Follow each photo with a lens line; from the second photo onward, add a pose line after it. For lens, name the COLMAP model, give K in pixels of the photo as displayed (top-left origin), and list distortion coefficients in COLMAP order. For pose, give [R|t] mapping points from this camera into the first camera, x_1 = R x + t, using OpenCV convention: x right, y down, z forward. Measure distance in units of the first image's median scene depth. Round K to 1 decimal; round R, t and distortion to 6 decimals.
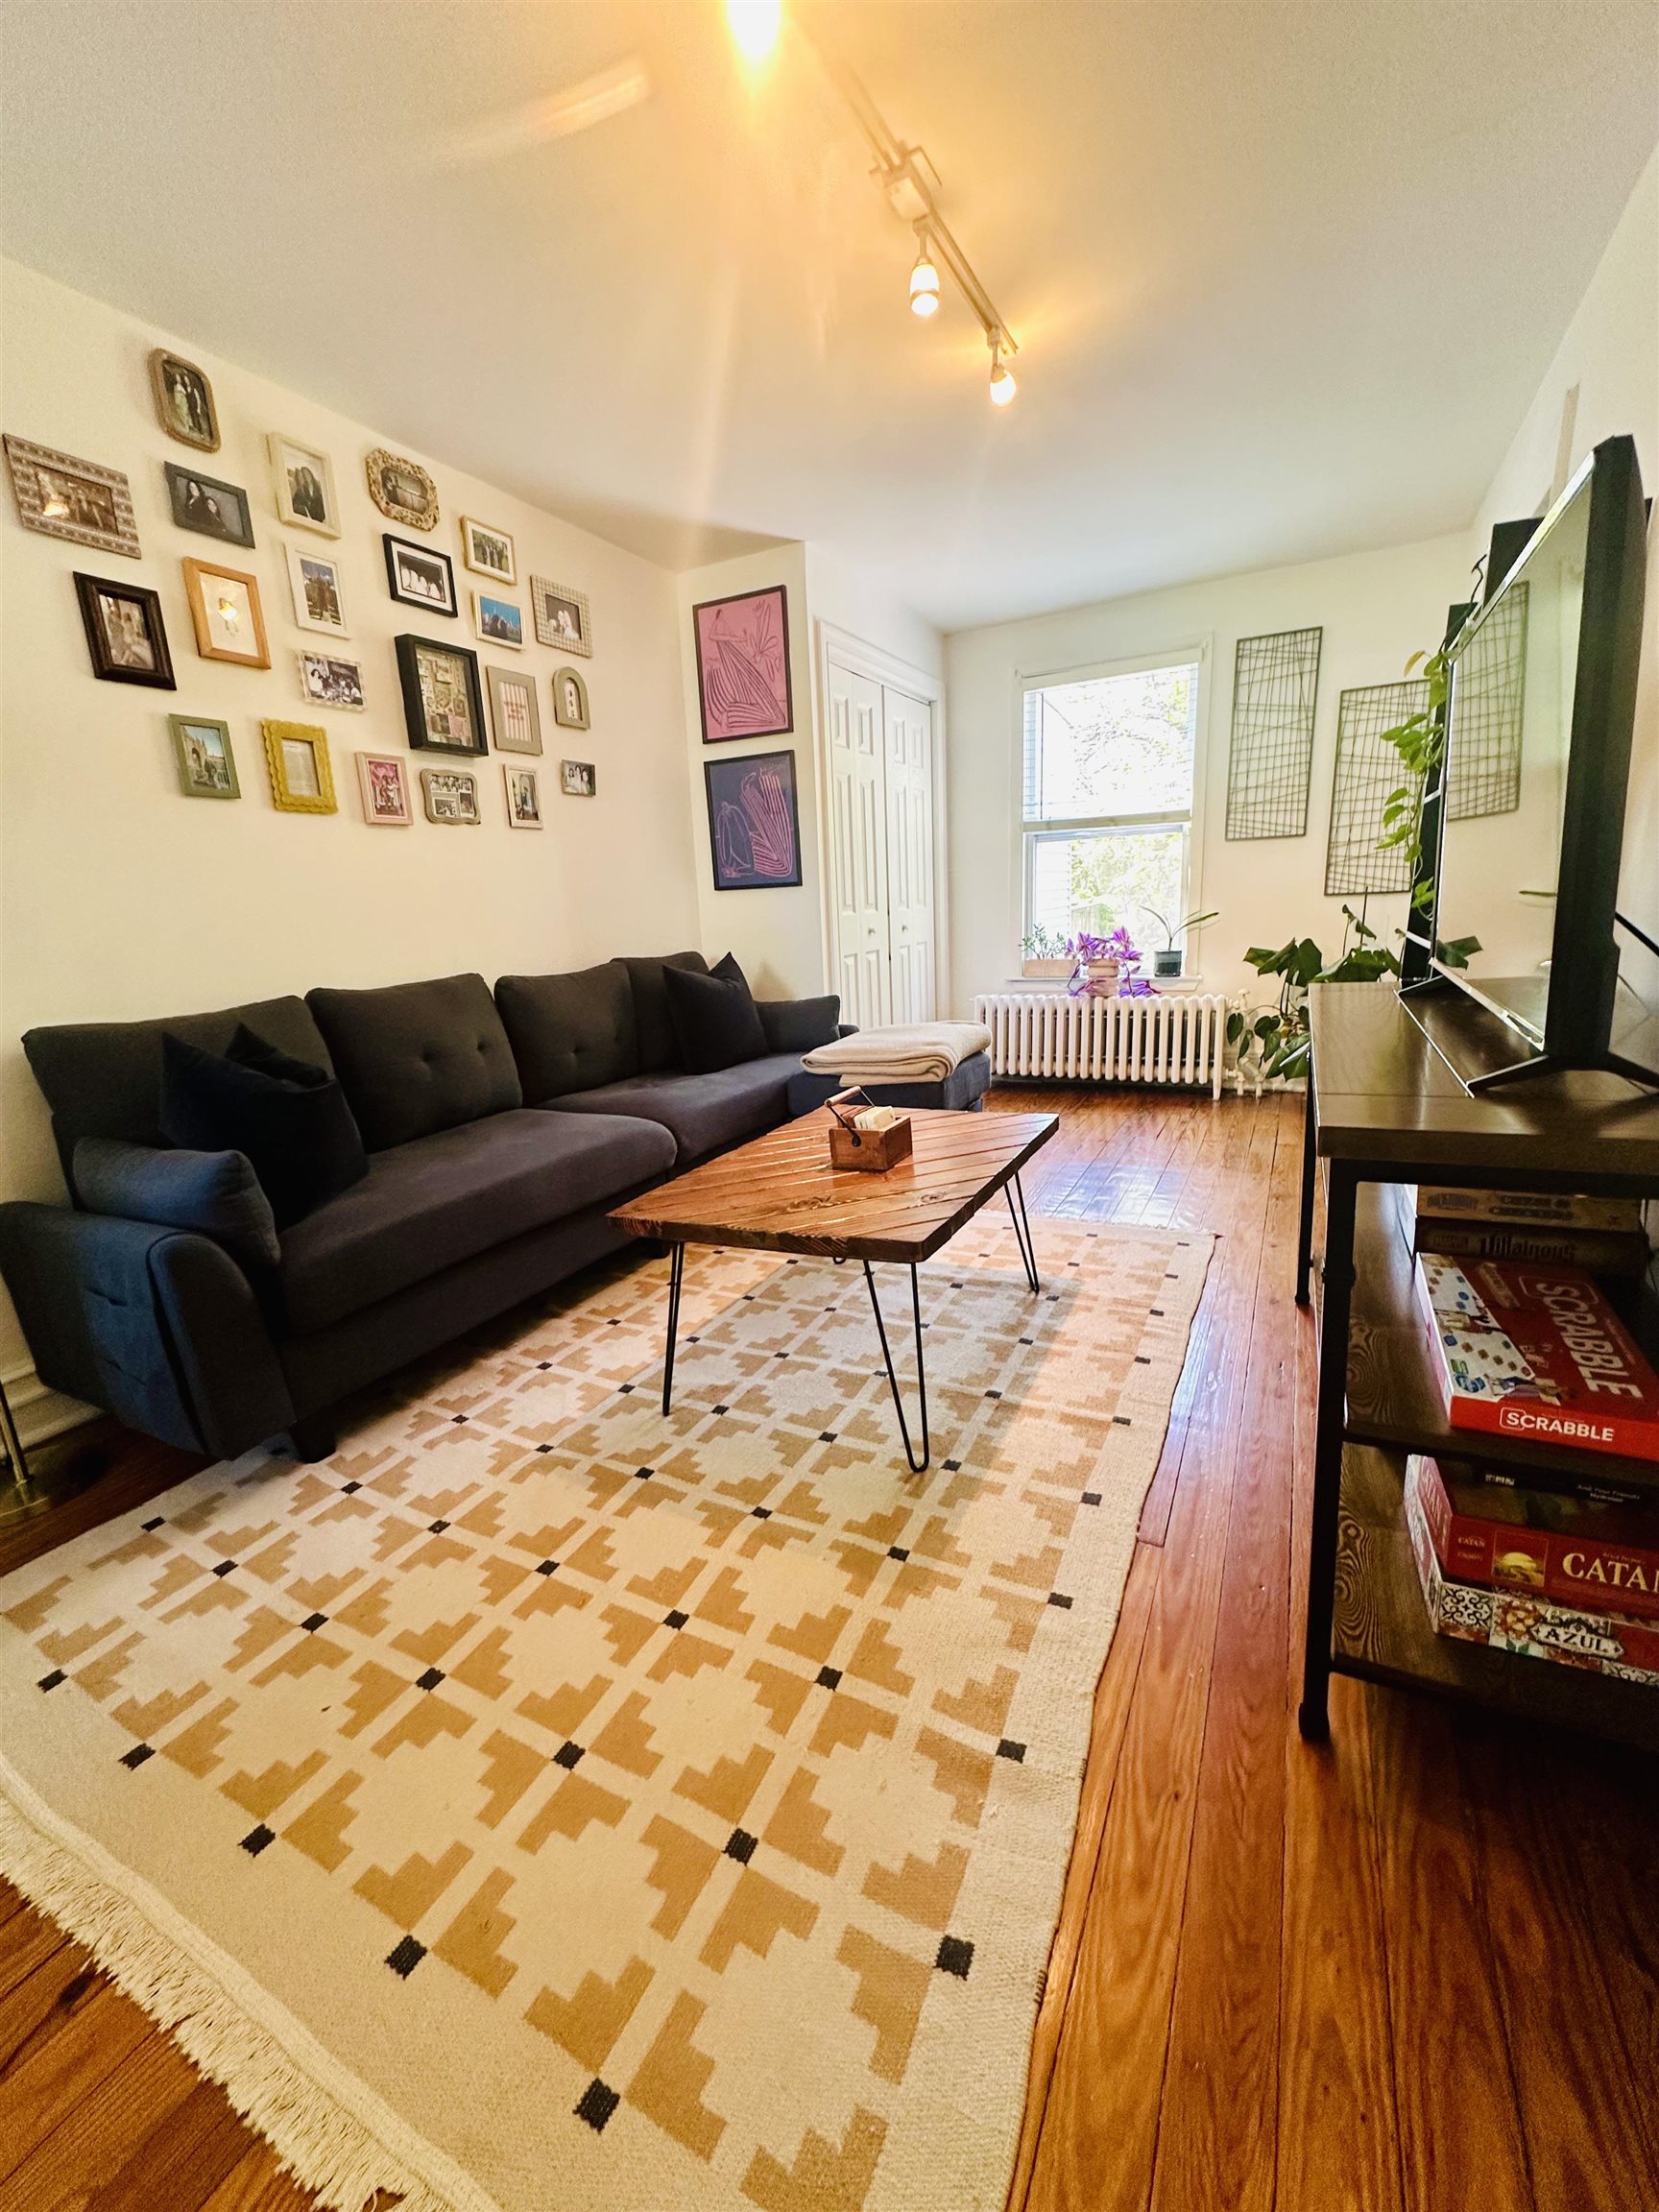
lens RADIAL K [[882.2, 0, 832.1], [0, 882.2, 1106.2], [0, 0, 1]] dist [-0.002374, 0.000418]
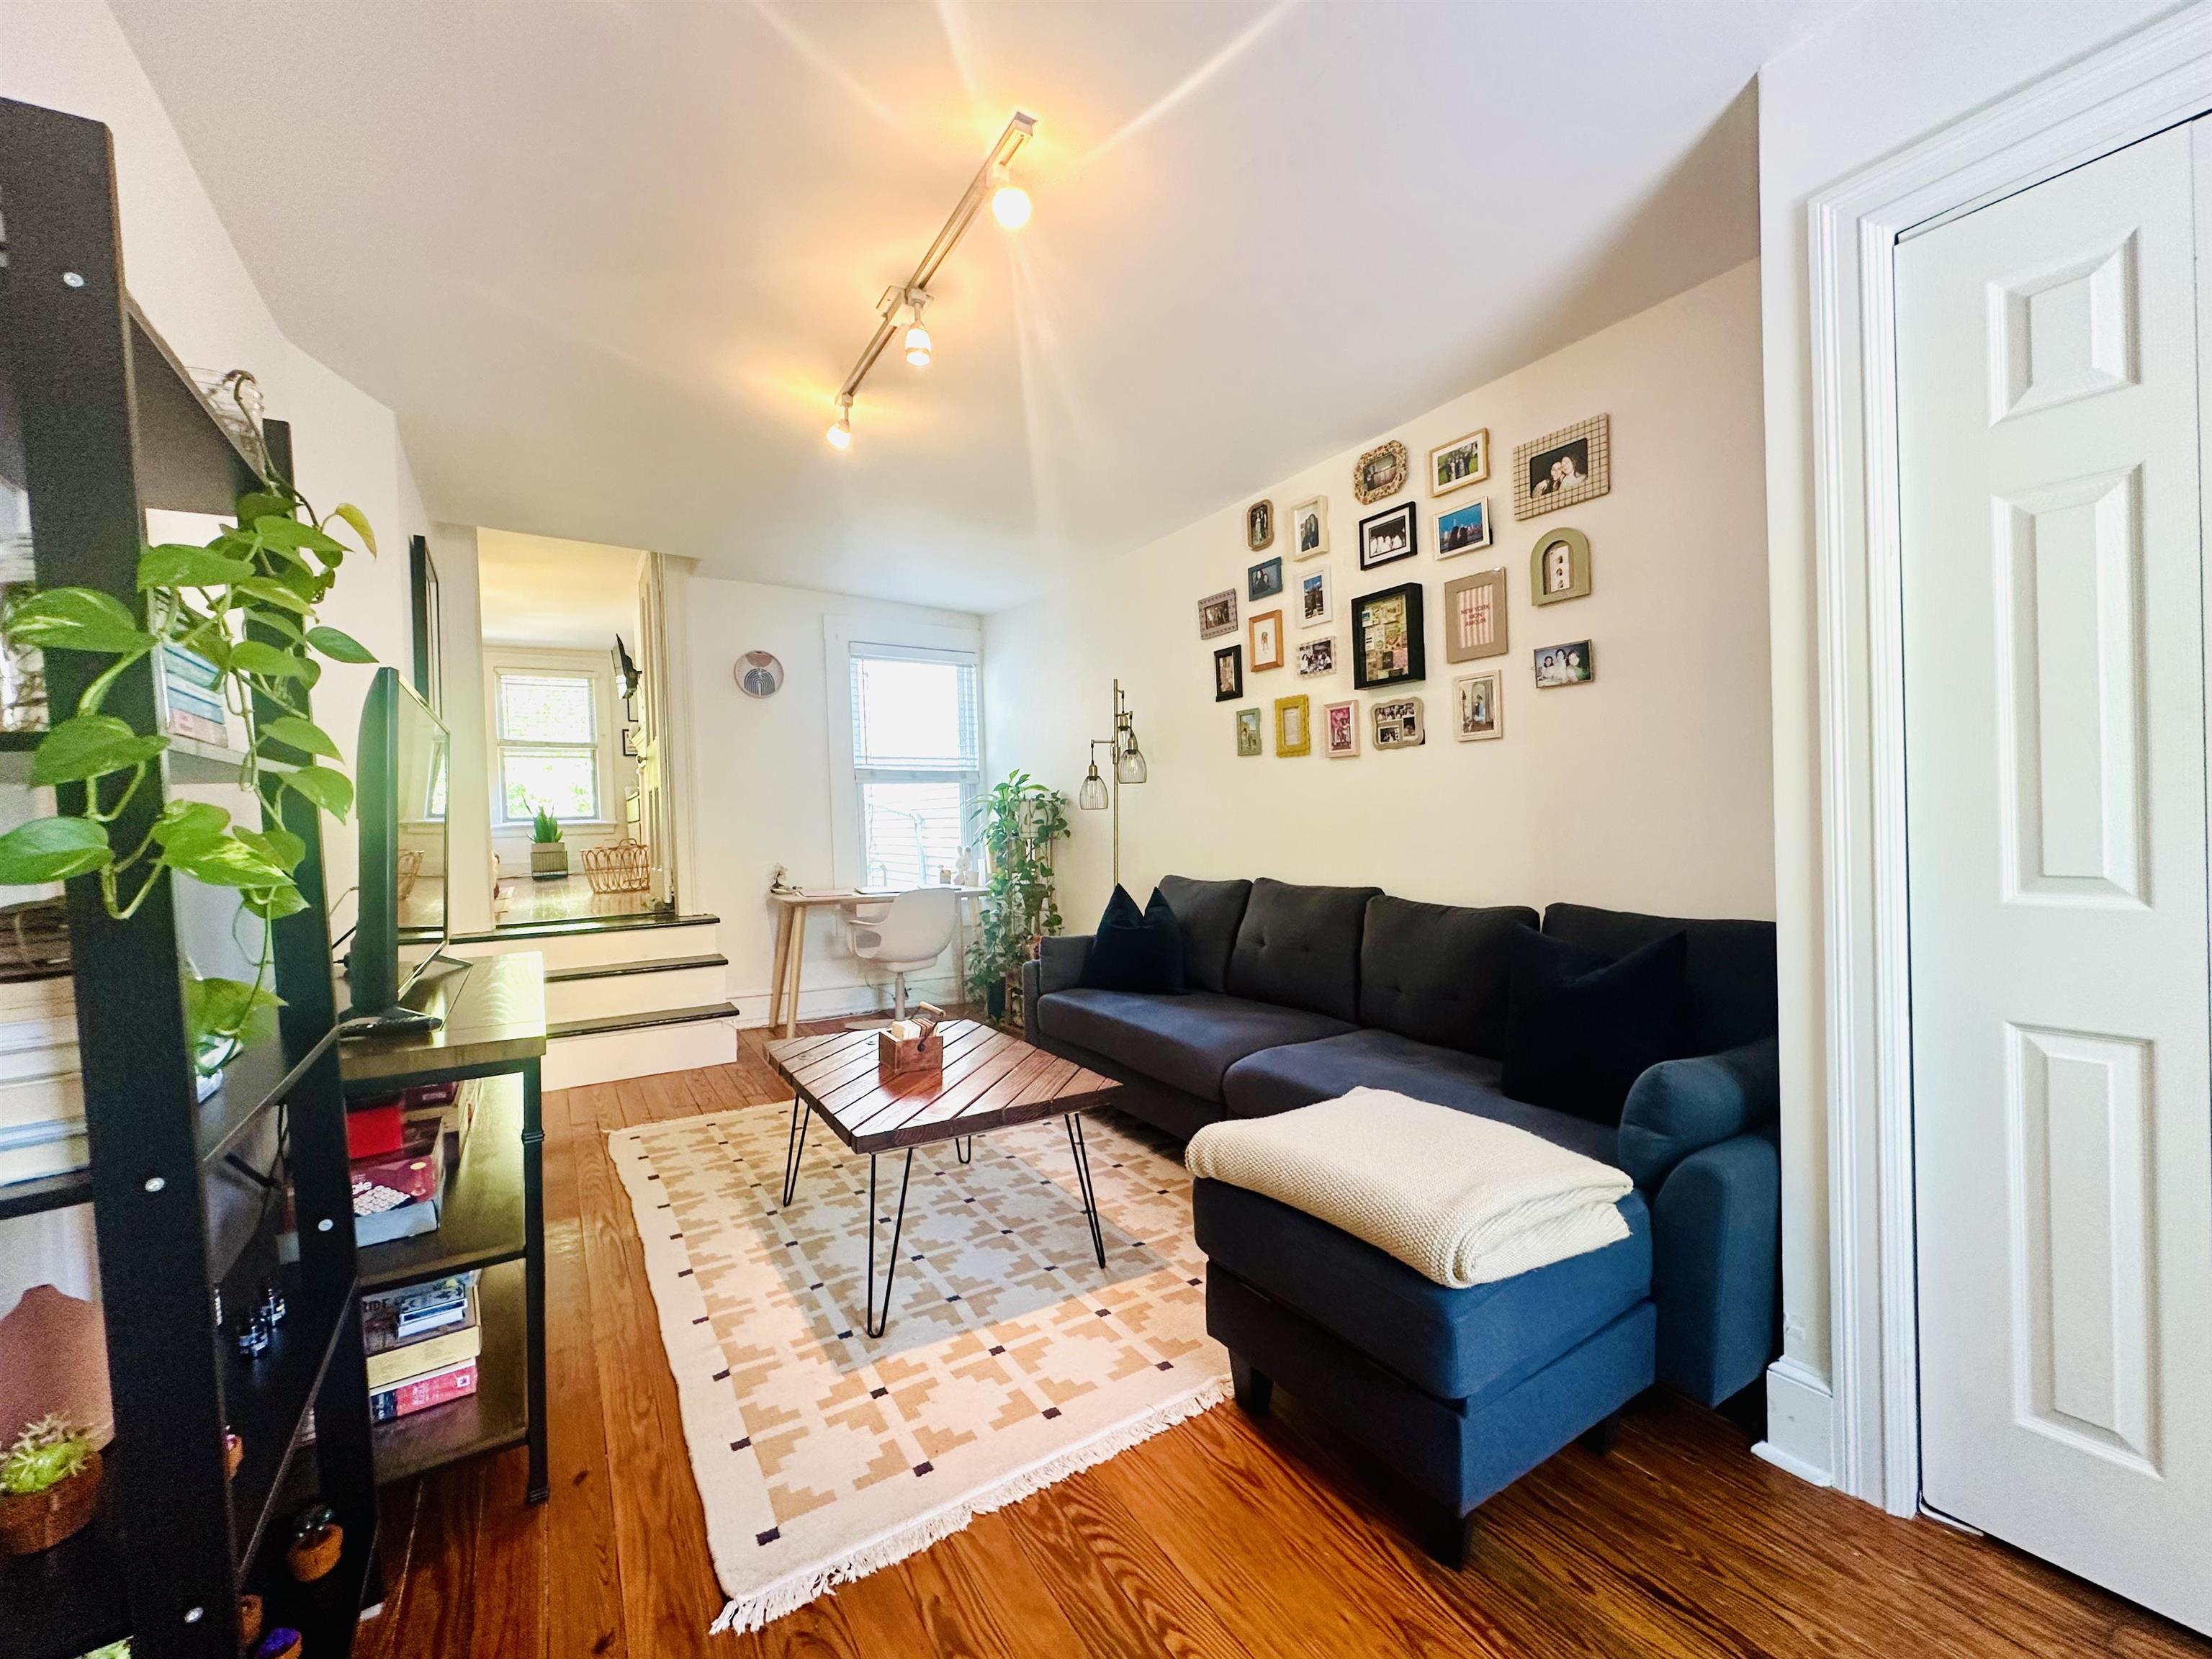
lens RADIAL K [[884.3, 0, 1105.8], [0, 884.3, 827.5], [0, 0, 1]] dist [-0.002802, 0.000670]
pose [[-0.494710, 0.077951, -0.865555, 0.751831], [-0.146421, 0.974255, 0.171428, -0.403683], [0.856635, 0.211543, -0.470560, 1.376188]]
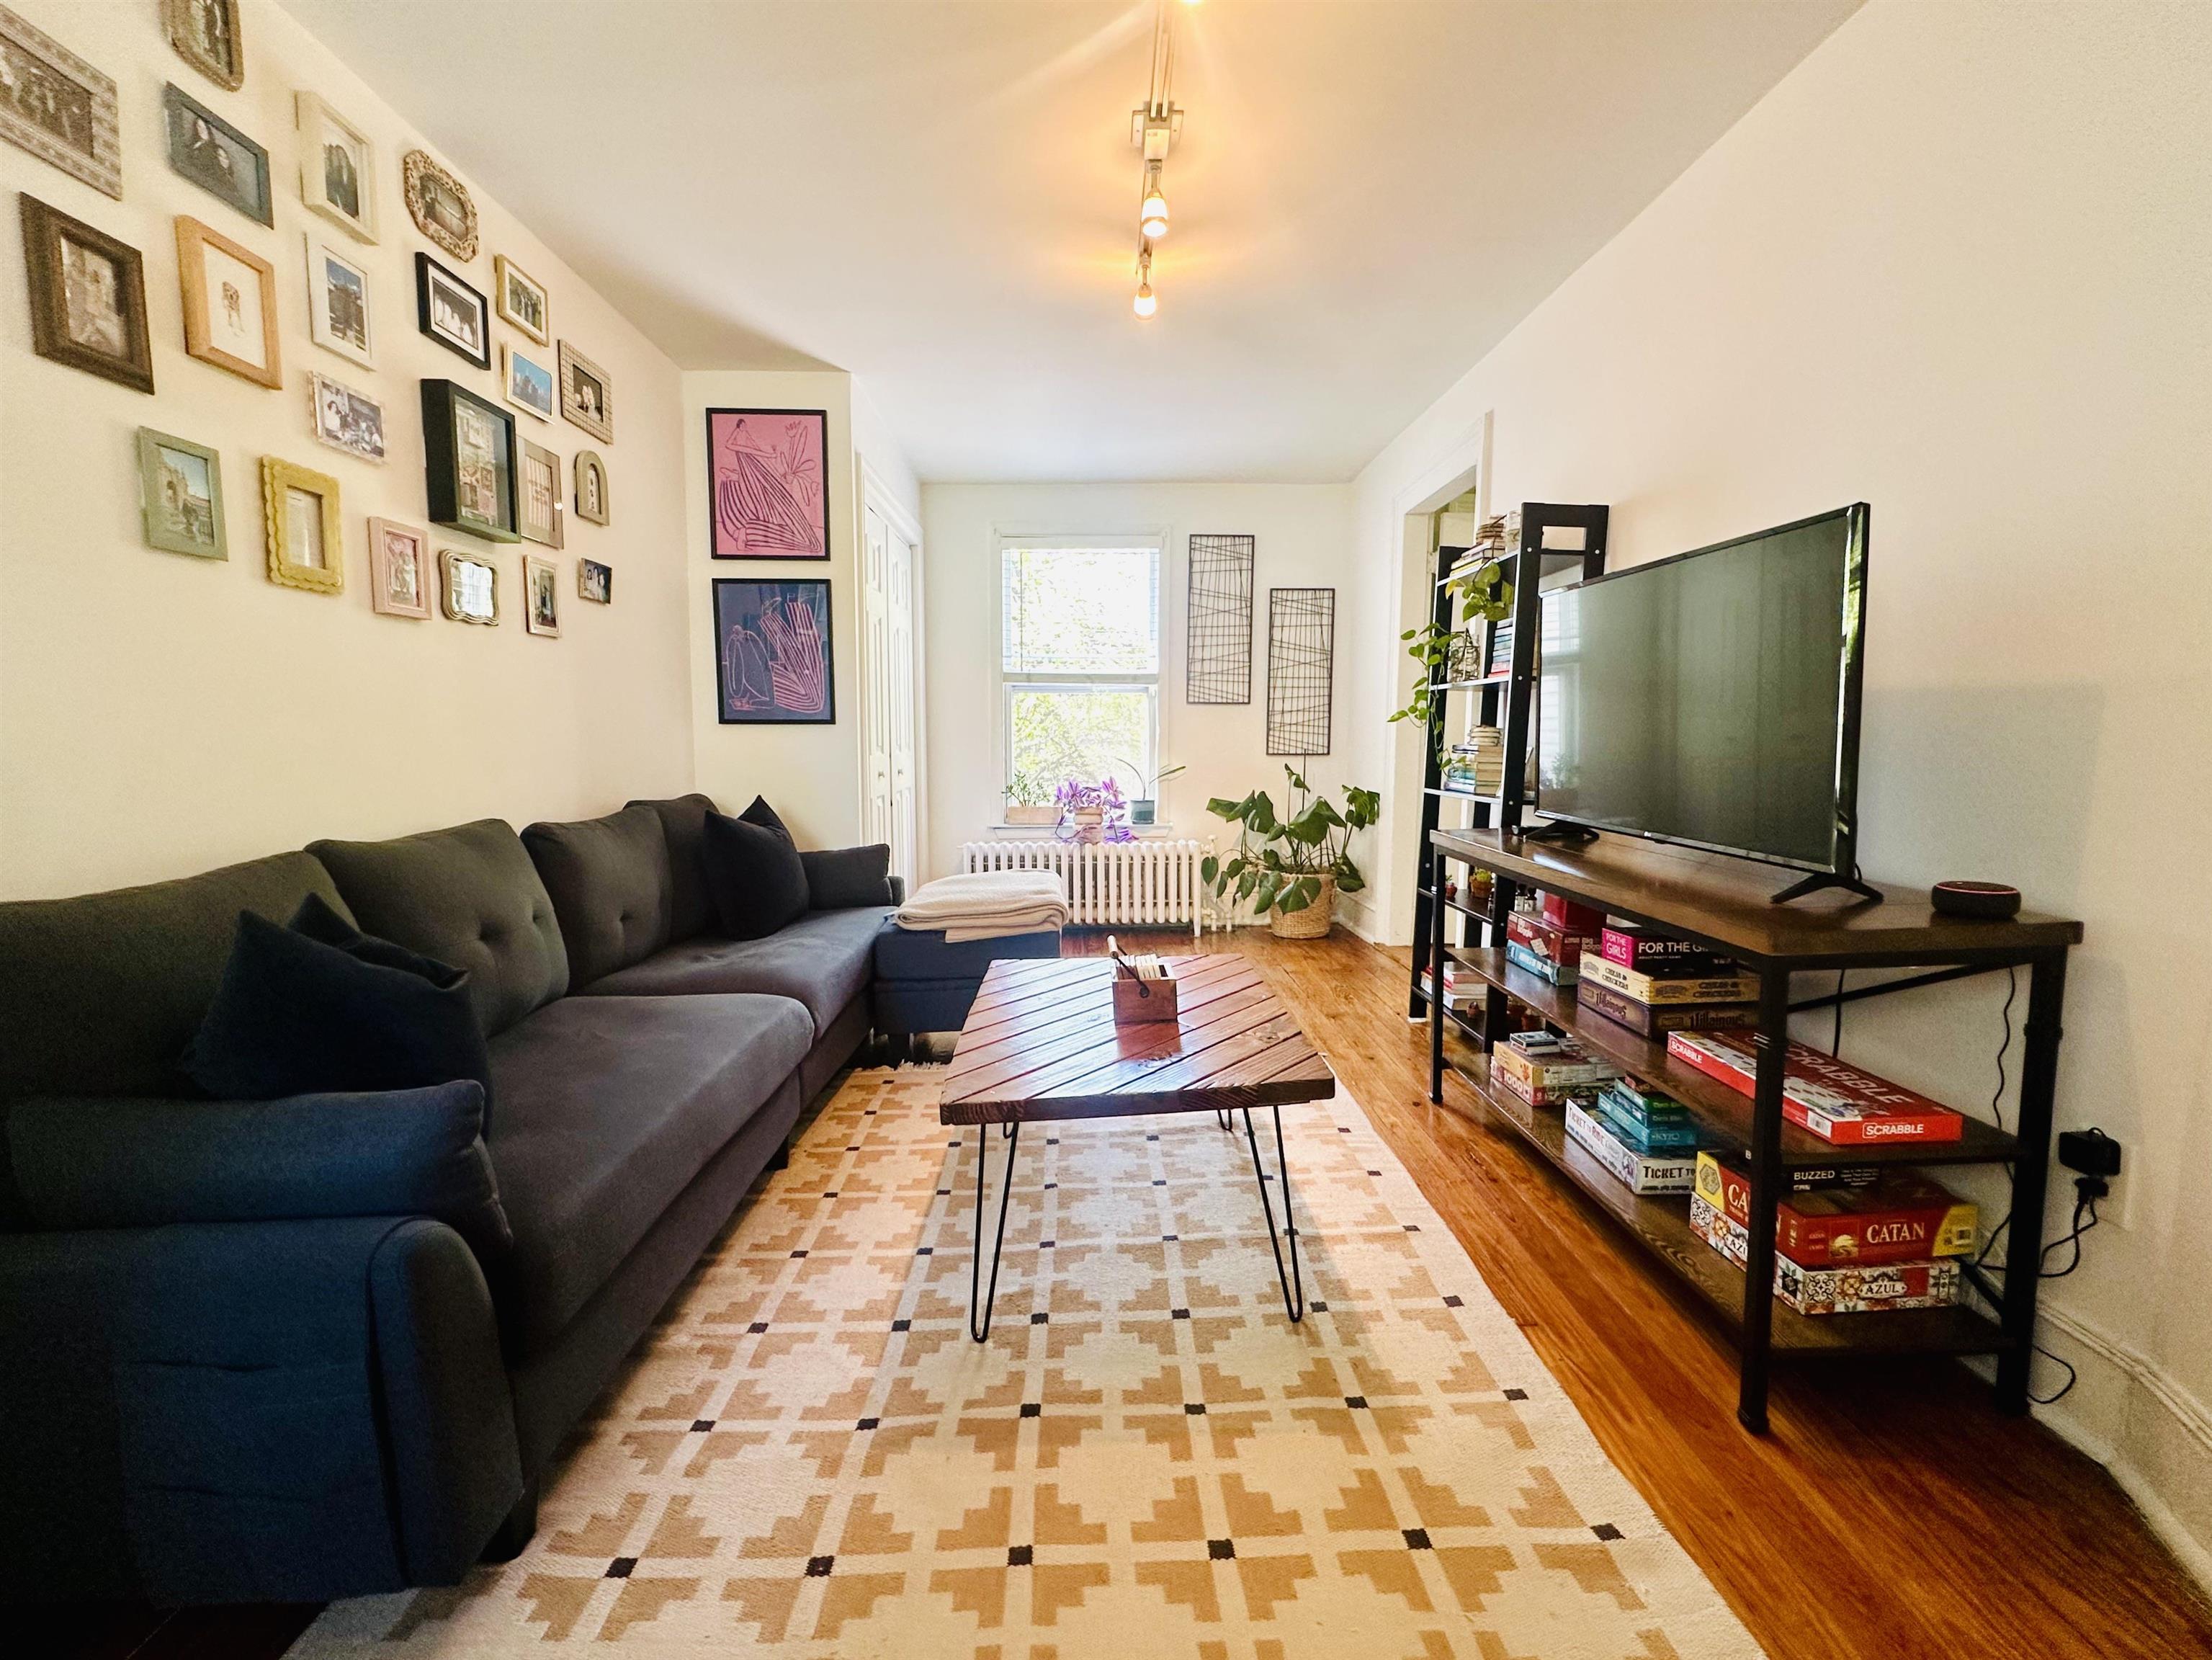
lens RADIAL K [[935.4, 0, 1106.0], [0, 935.4, 830.0], [0, 0, 1]] dist [-0.001390, -0.000021]
pose [[0.873562, -0.002860, 0.486704, -0.388669], [0.070090, 0.990299, -0.119982, -0.012346], [-0.481639, 0.138925, 0.865288, 0.080117]]
